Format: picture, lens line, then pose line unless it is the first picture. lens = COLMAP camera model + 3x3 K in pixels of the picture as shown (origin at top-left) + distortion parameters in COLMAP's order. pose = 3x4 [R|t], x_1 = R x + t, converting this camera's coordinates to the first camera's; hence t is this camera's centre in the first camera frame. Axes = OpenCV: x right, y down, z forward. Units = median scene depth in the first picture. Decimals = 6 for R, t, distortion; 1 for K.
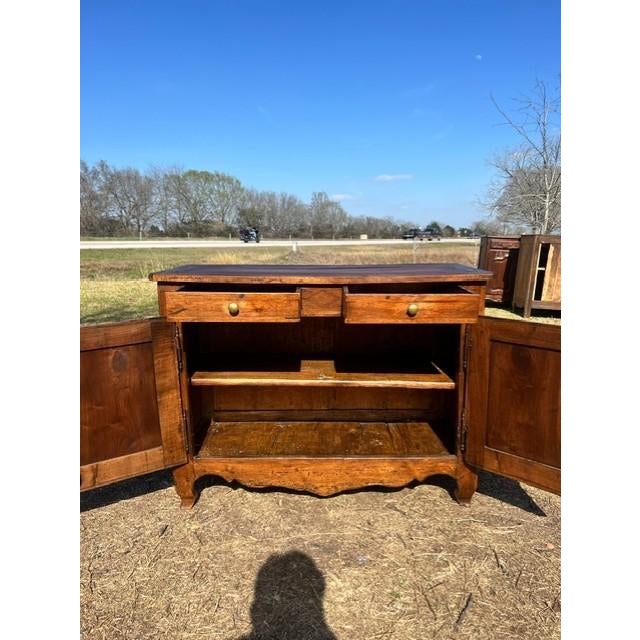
lens RADIAL K [[470.3, 0, 321.0], [0, 470.3, 322.4], [0, 0, 1]] dist [0.008409, 0.005038]
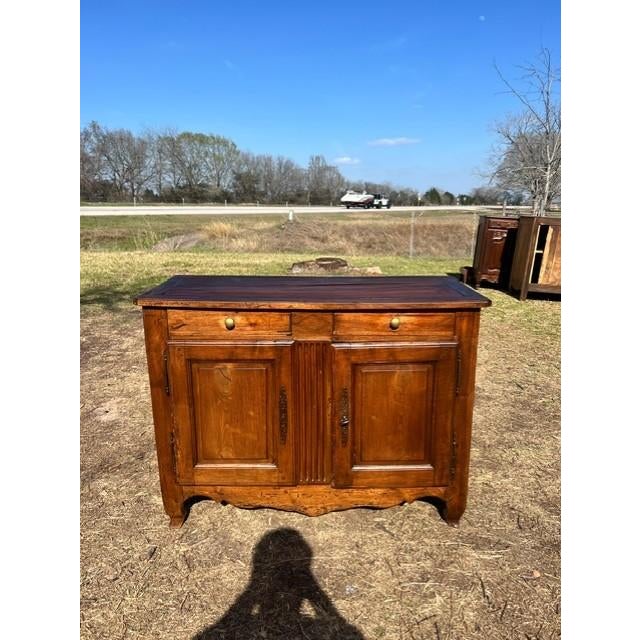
lens RADIAL K [[470.5, 0, 320.0], [0, 470.5, 320.0], [0, 0, 1]] dist [0.007038, 0.000209]
pose [[0.999952, 0.007896, 0.005742, 0.011986], [-0.008249, 0.997895, 0.064321, -0.114565], [-0.005222, -0.064365, 0.997913, 0.028908]]
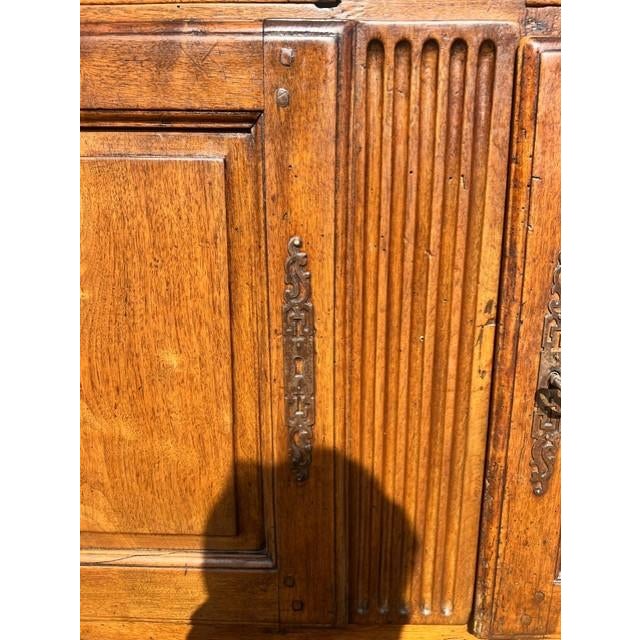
lens RADIAL K [[501.7, 0, 328.9], [0, 501.7, 321.1], [0, 0, 1]] dist [-0.010988, -0.008435]
pose [[0.999774, 0.015916, -0.014086, -0.037087], [-0.014906, 0.997495, 0.069154, 0.097742], [0.015152, -0.068929, 0.997507, 0.716871]]
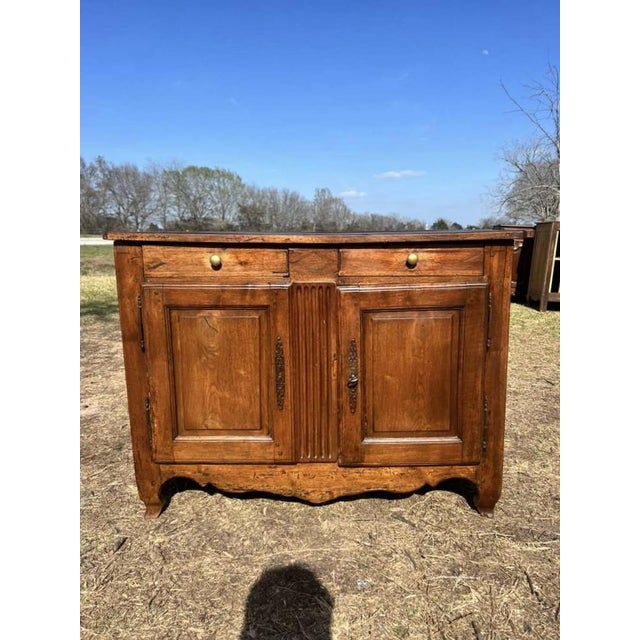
lens RADIAL K [[484.6, 0, 318.3], [0, 484.6, 321.2], [0, 0, 1]] dist [0.012079, -0.007628]
pose [[0.999931, 0.001026, -0.011677, 0.019346], [-0.001055, 0.999996, -0.002481, 0.050625], [0.011675, 0.002493, 0.999929, 0.146551]]
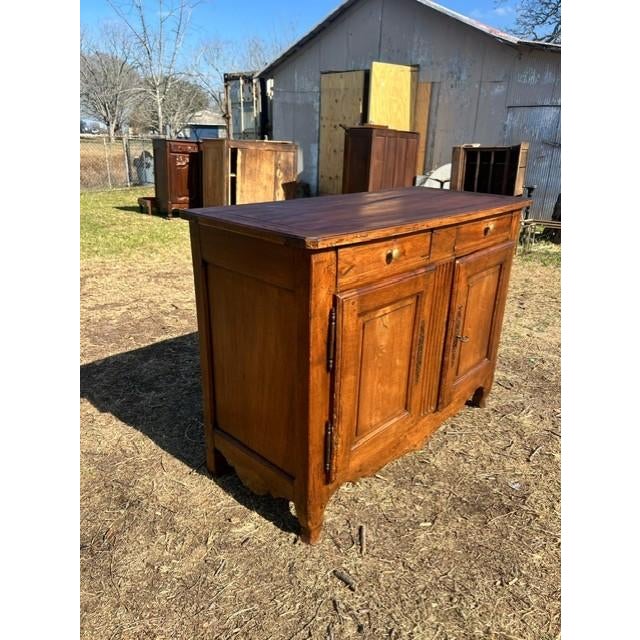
lens RADIAL K [[486.5, 0, 319.5], [0, 486.5, 317.8], [0, 0, 1]] dist [-0.002898, -0.007045]
pose [[0.684132, -0.236830, 0.689837, -0.753806], [0.105682, 0.968020, 0.227527, -0.134810], [-0.721661, -0.082755, 0.687282, 0.503403]]
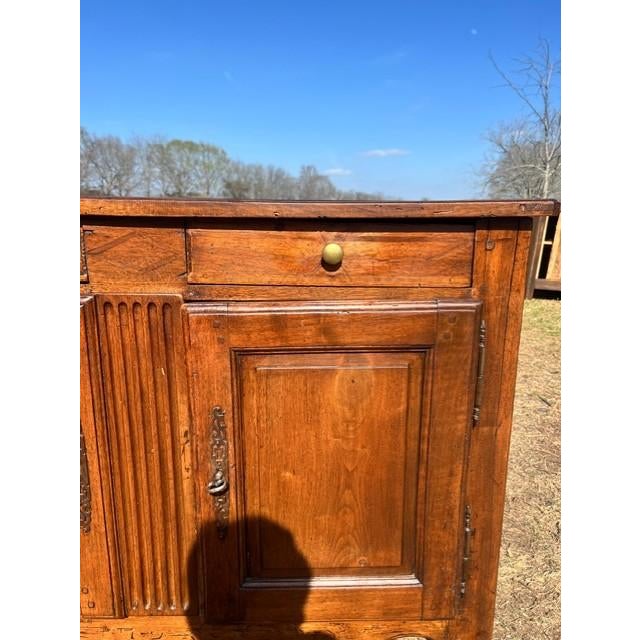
lens RADIAL K [[478.7, 0, 314.3], [0, 478.7, 322.0], [0, 0, 1]] dist [0.001317, -0.004346]
pose [[0.999782, 0.014834, 0.014716, 0.143606], [-0.015505, 0.998792, 0.046632, -0.014160], [-0.014007, -0.046850, 0.998804, 0.544368]]
